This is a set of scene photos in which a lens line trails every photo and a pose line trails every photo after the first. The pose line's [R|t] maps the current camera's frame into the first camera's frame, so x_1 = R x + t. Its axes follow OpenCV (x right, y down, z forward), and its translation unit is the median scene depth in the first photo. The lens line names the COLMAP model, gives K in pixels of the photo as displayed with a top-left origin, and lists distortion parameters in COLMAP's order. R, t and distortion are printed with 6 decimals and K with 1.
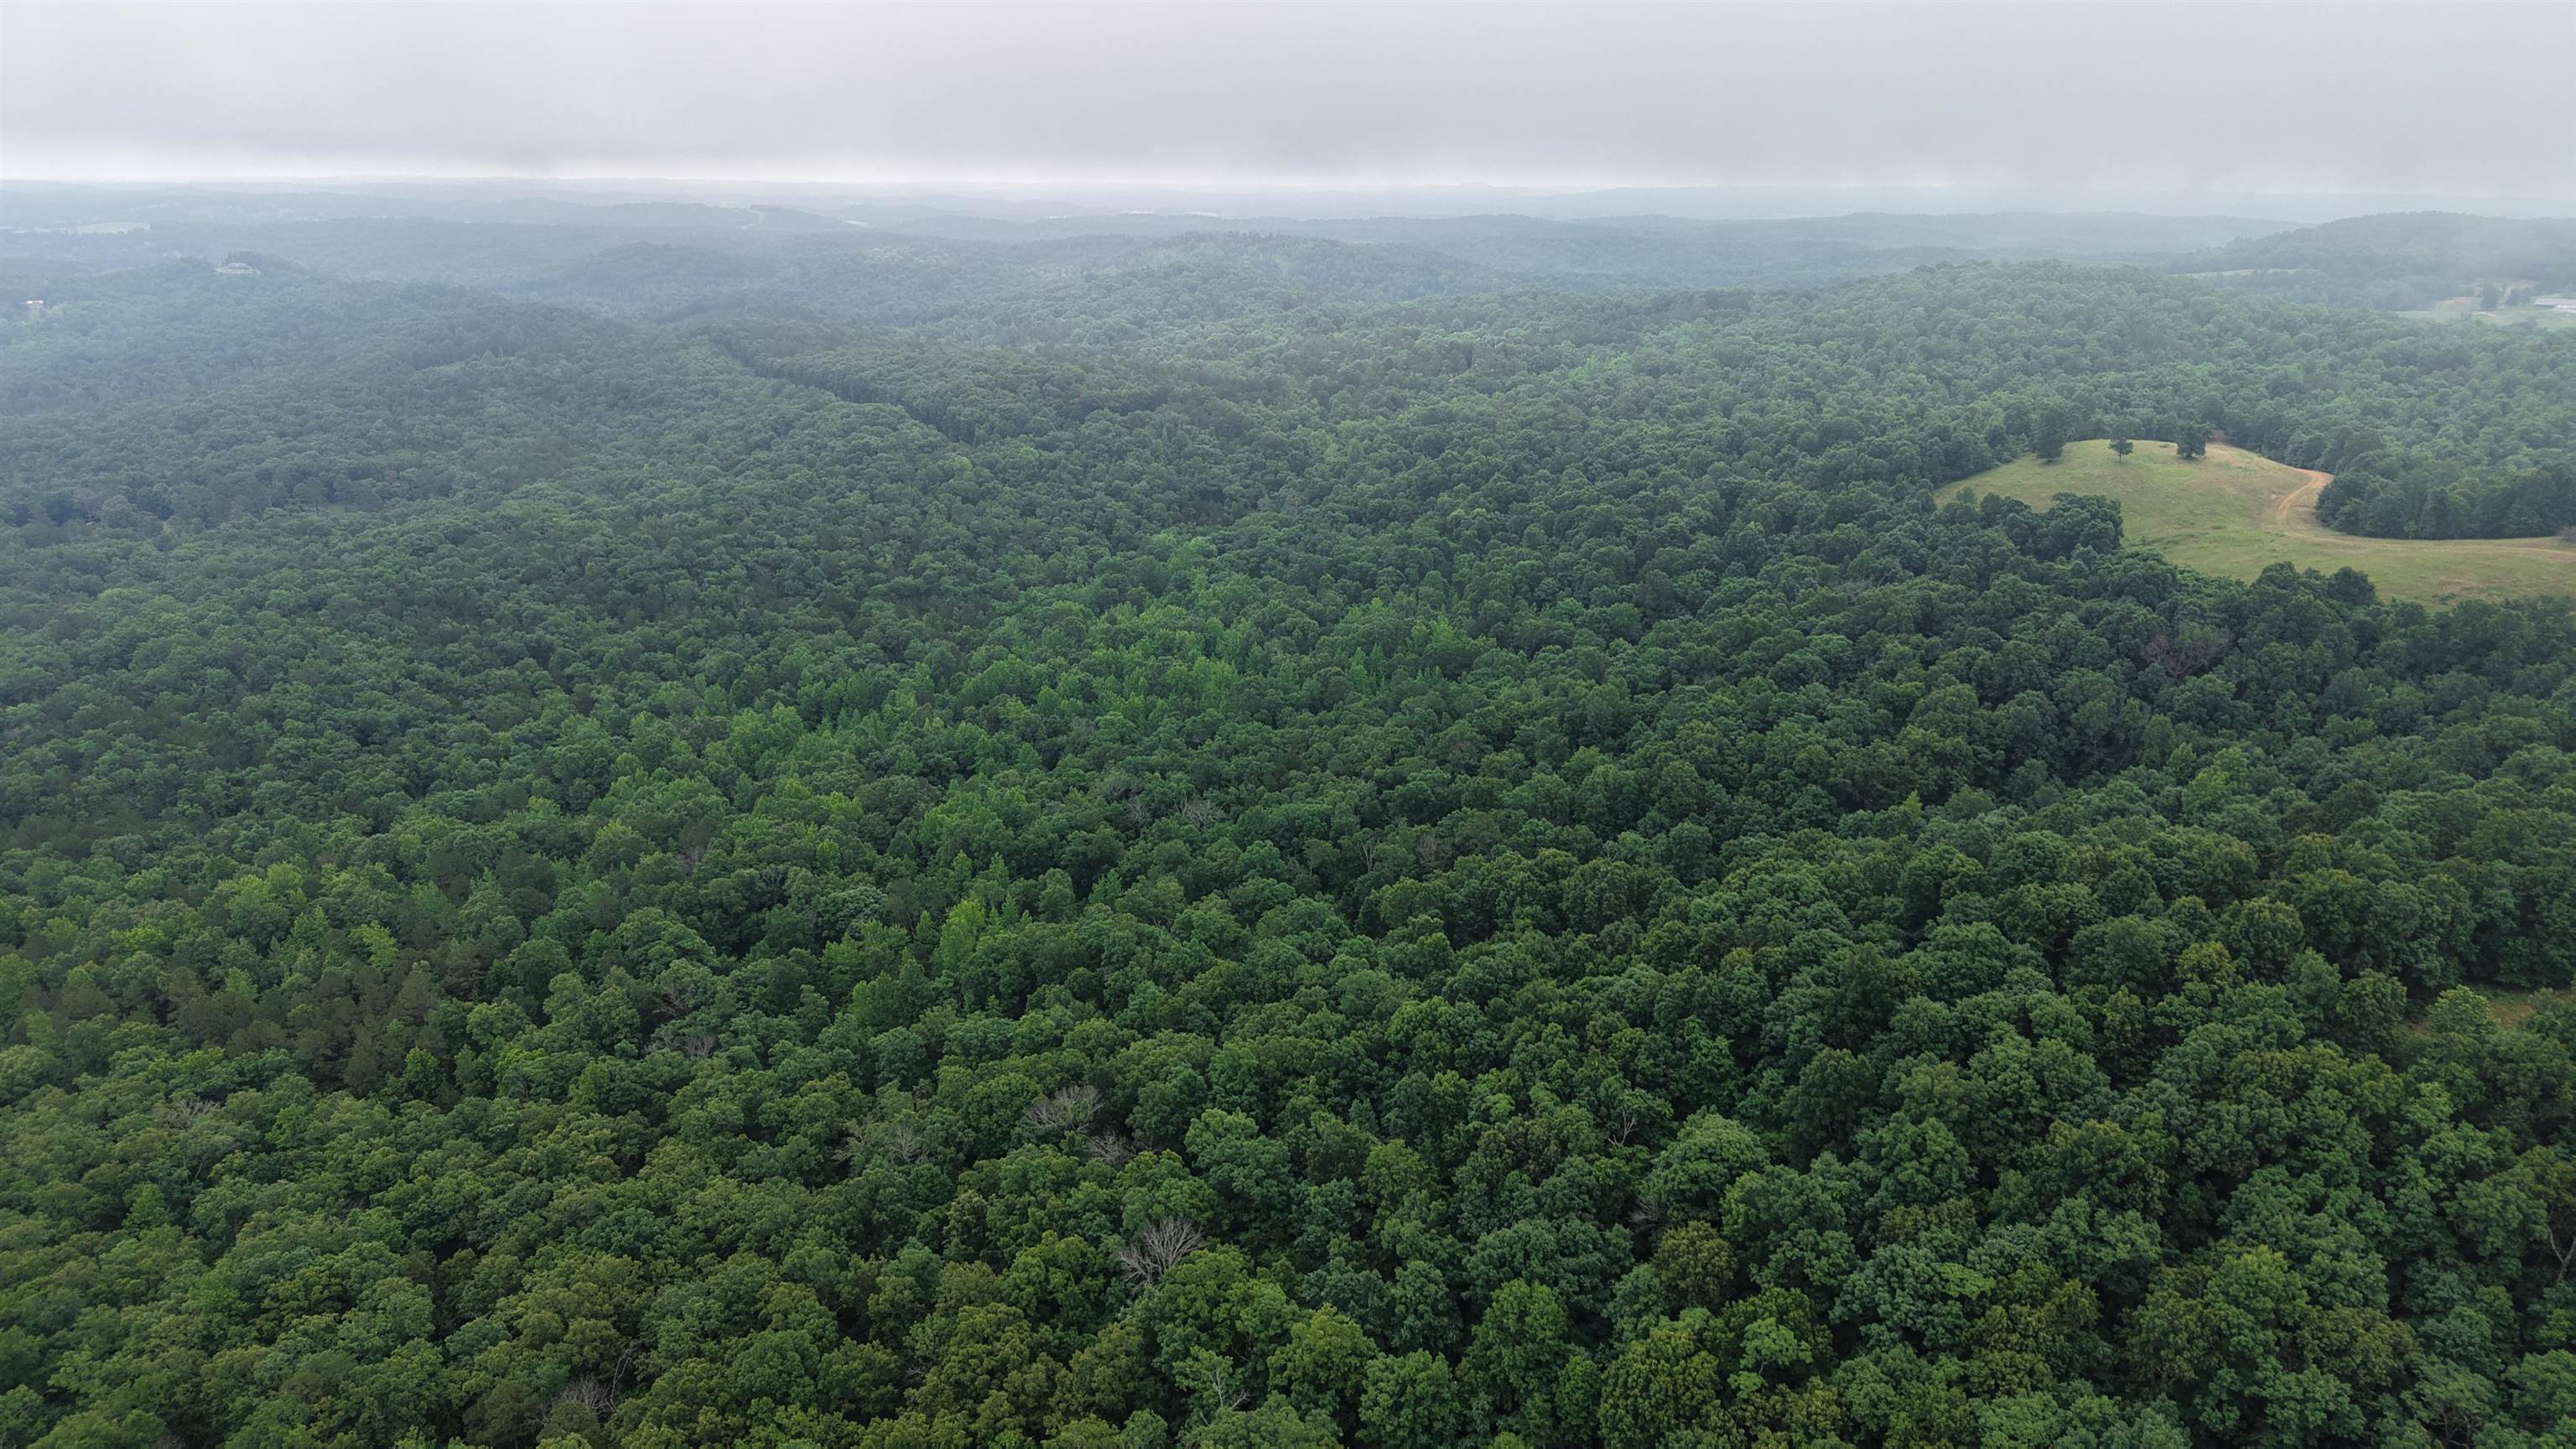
lens RADIAL K [[1719.5, 0, 1288.9], [0, 1719.5, 715.7], [0, 0, 1]] dist [0.028745, -0.041469]
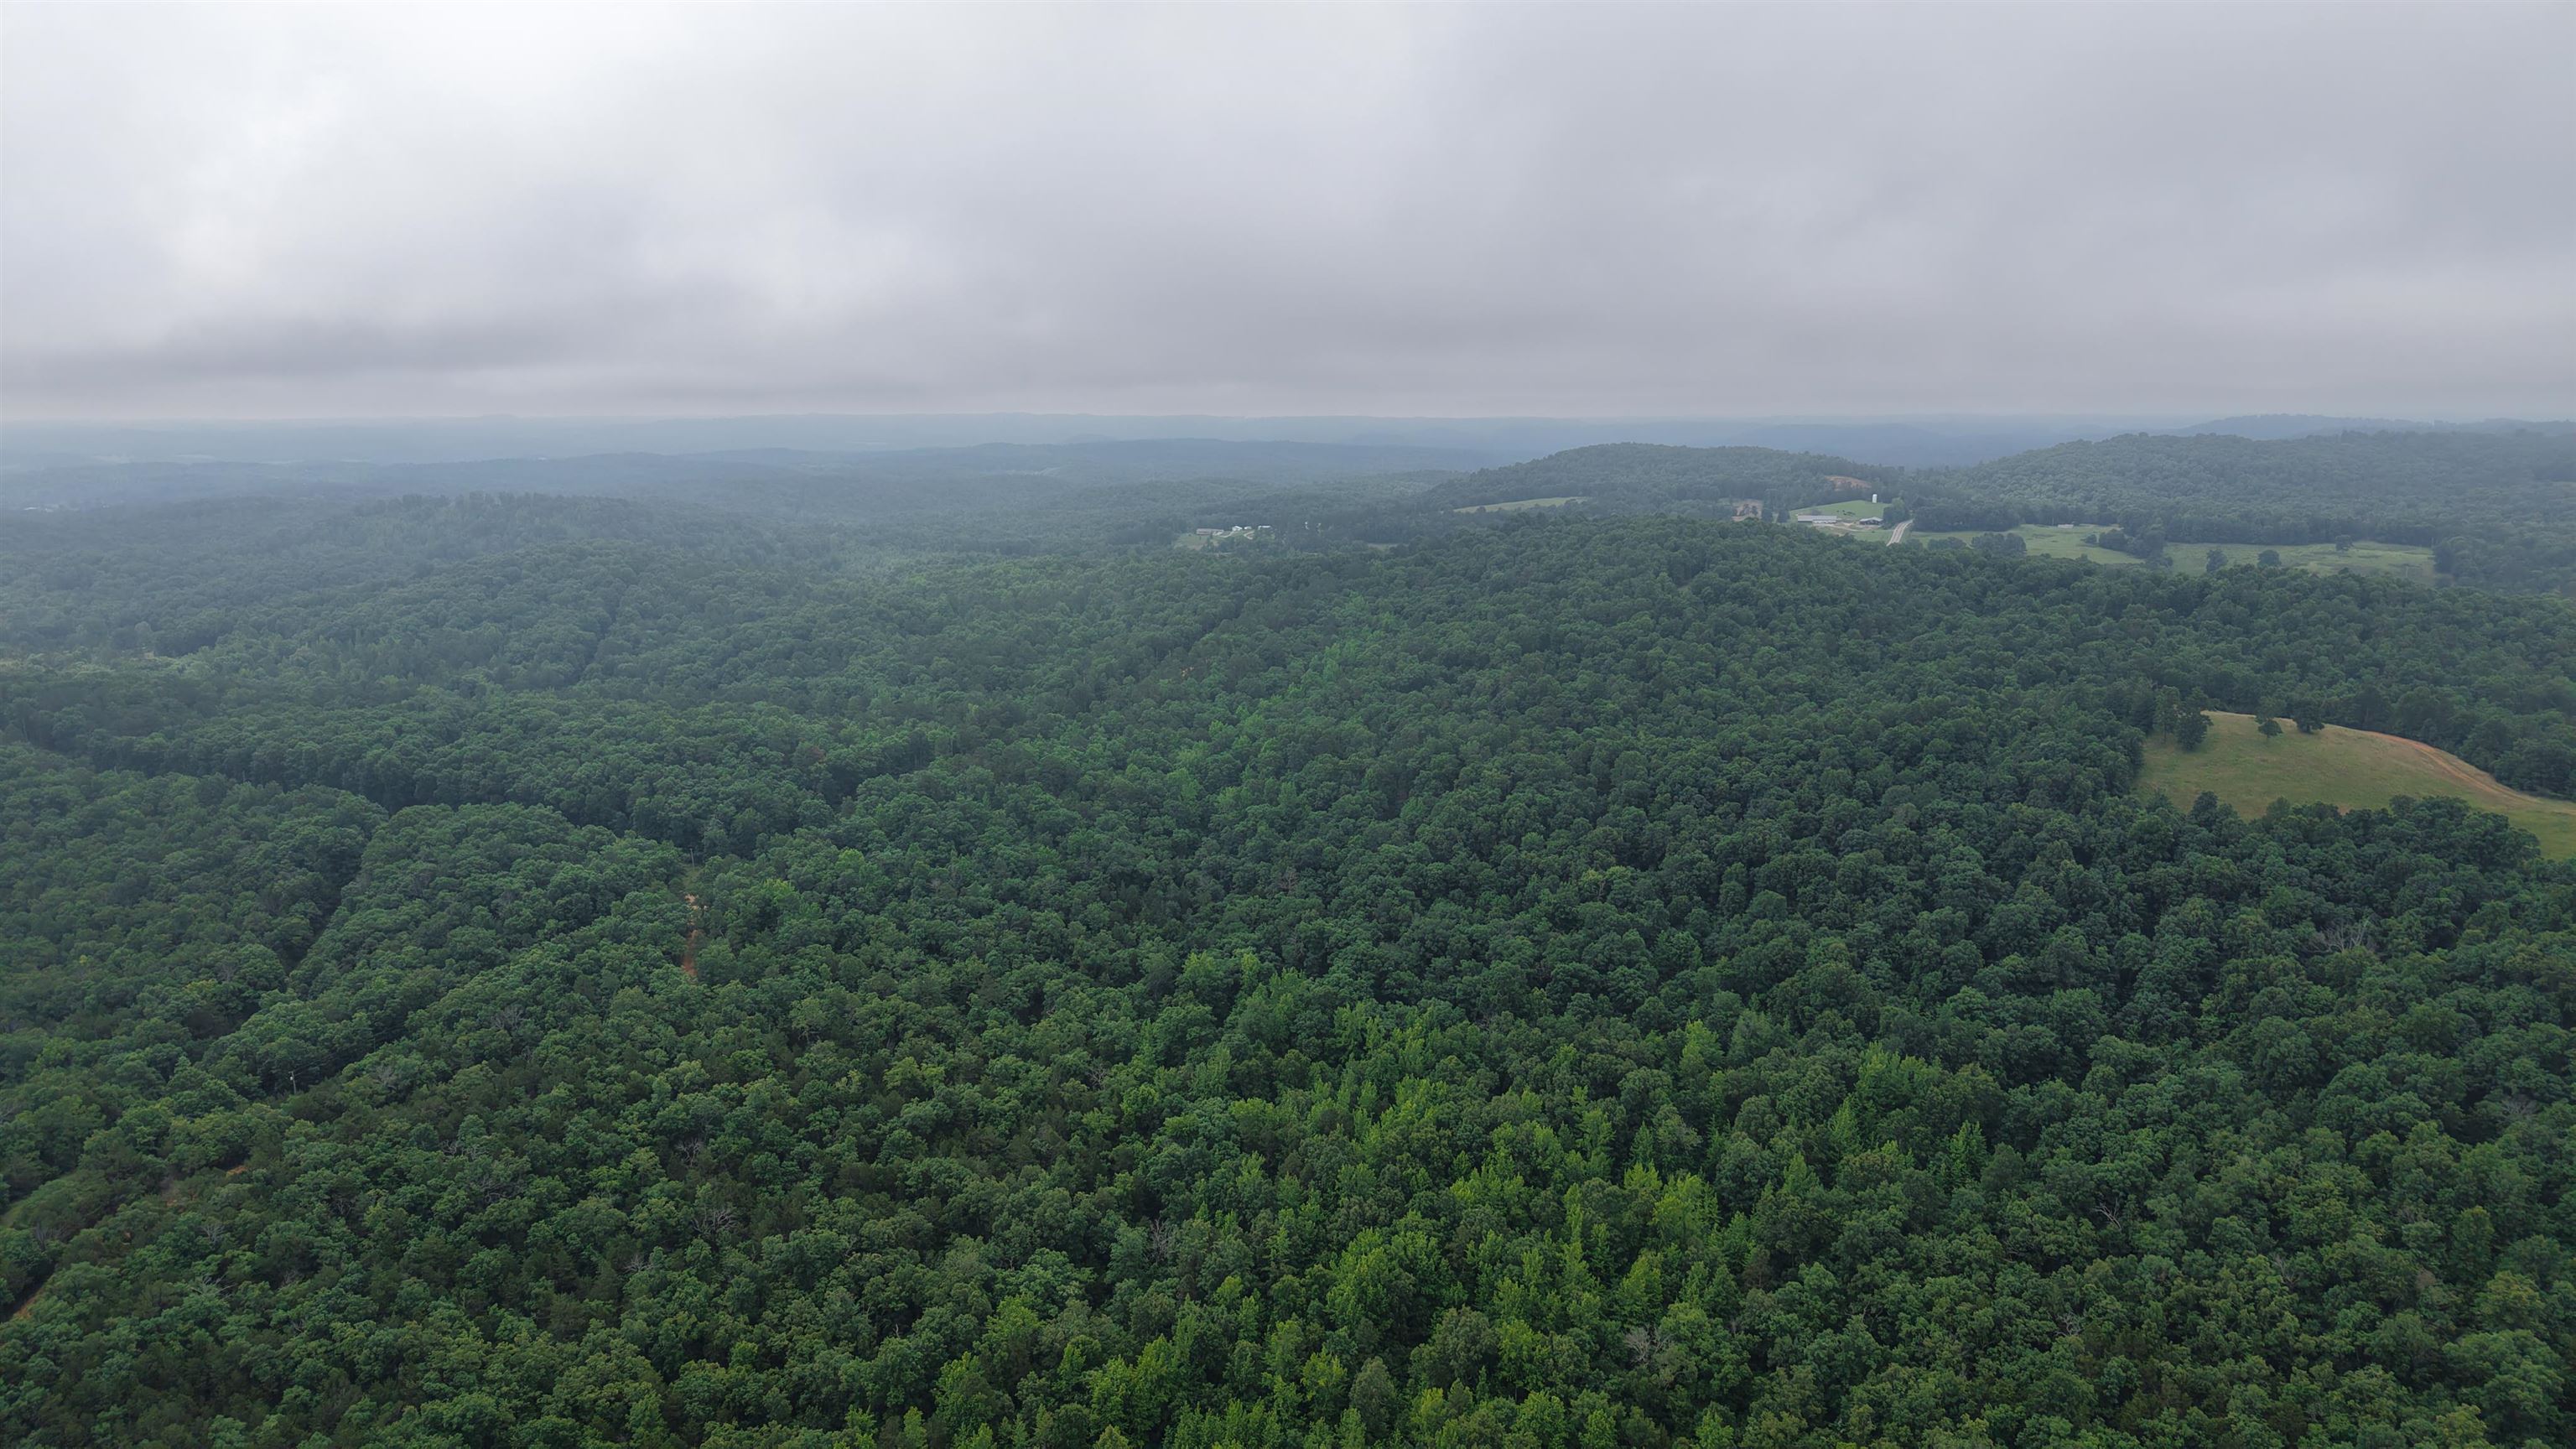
lens RADIAL K [[1719.5, 0, 1296.4], [0, 1719.5, 734.0], [0, 0, 1]] dist [0.028745, -0.041469]
pose [[0.854499, -0.107782, 0.508148, -0.416396], [0.164402, 0.984065, -0.067729, -0.150754], [-0.492751, 0.141415, 0.858603, 0.363383]]
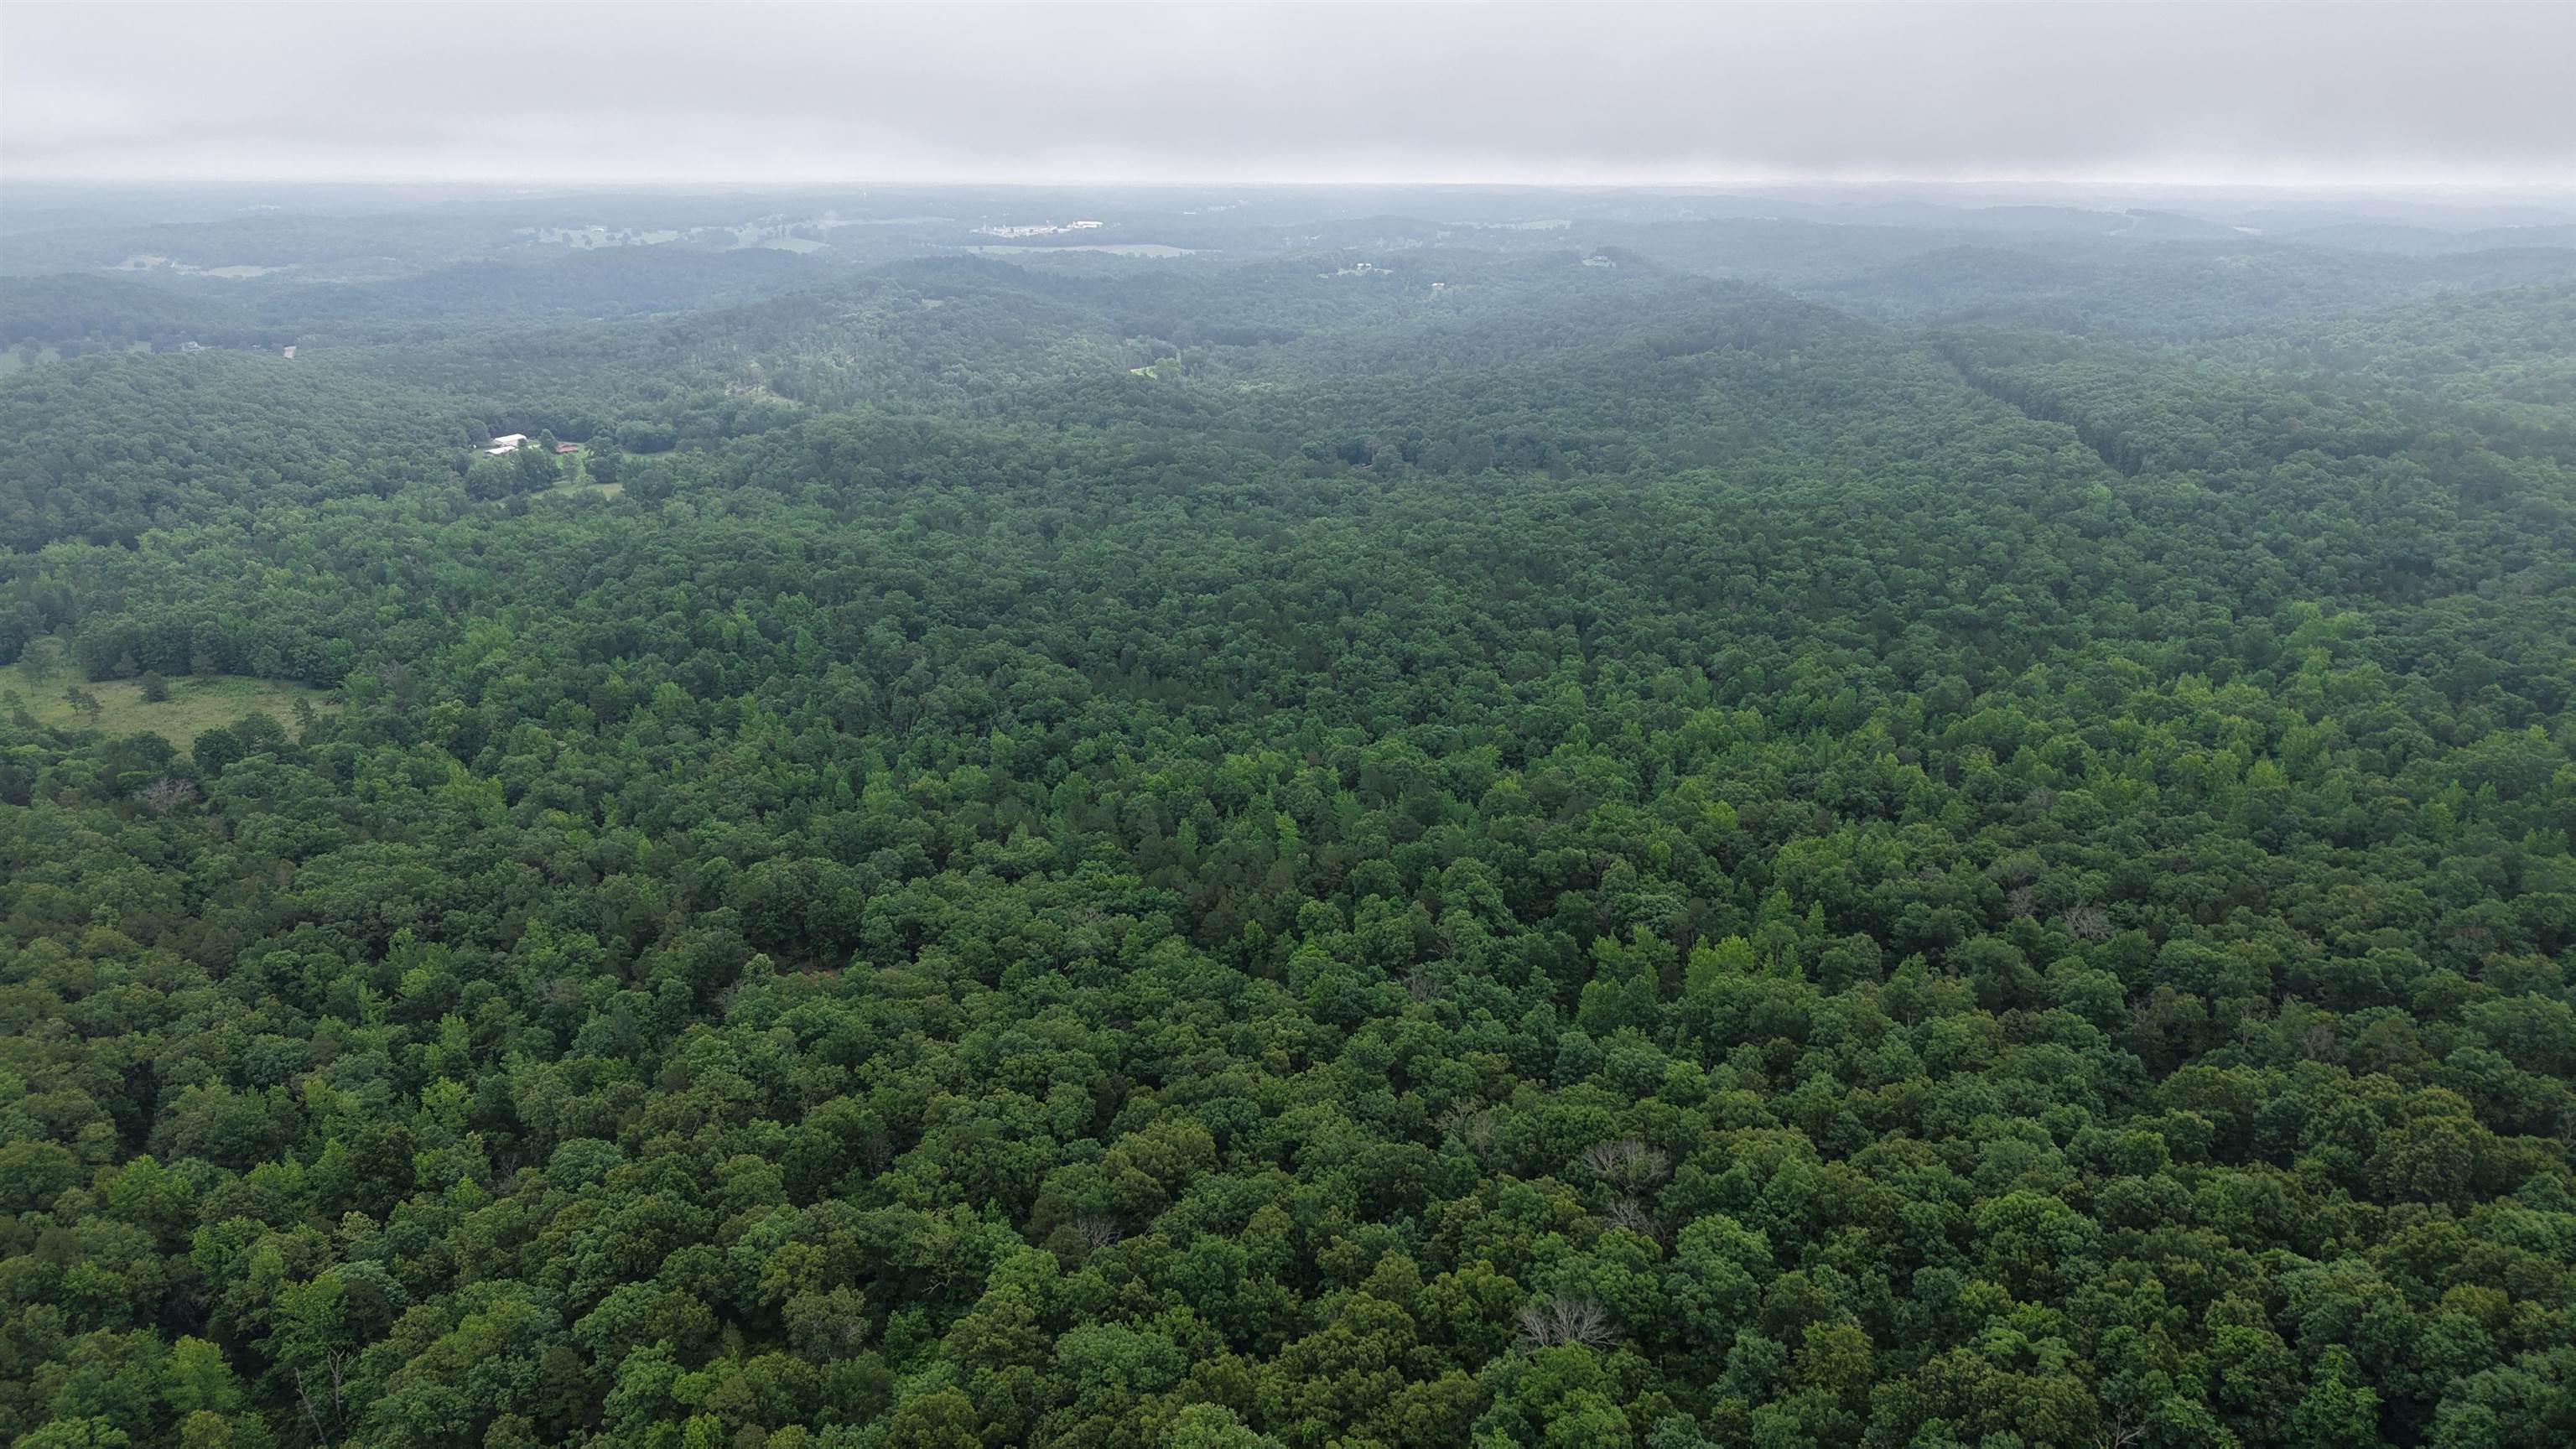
lens RADIAL K [[1719.5, 0, 1281.8], [0, 1719.5, 731.9], [0, 0, 1]] dist [0.028745, -0.041469]
pose [[0.735958, 0.202663, -0.645982, 0.120052], [-0.198460, 0.976810, 0.080350, -0.015605], [0.647286, 0.069067, 0.759112, 0.062003]]
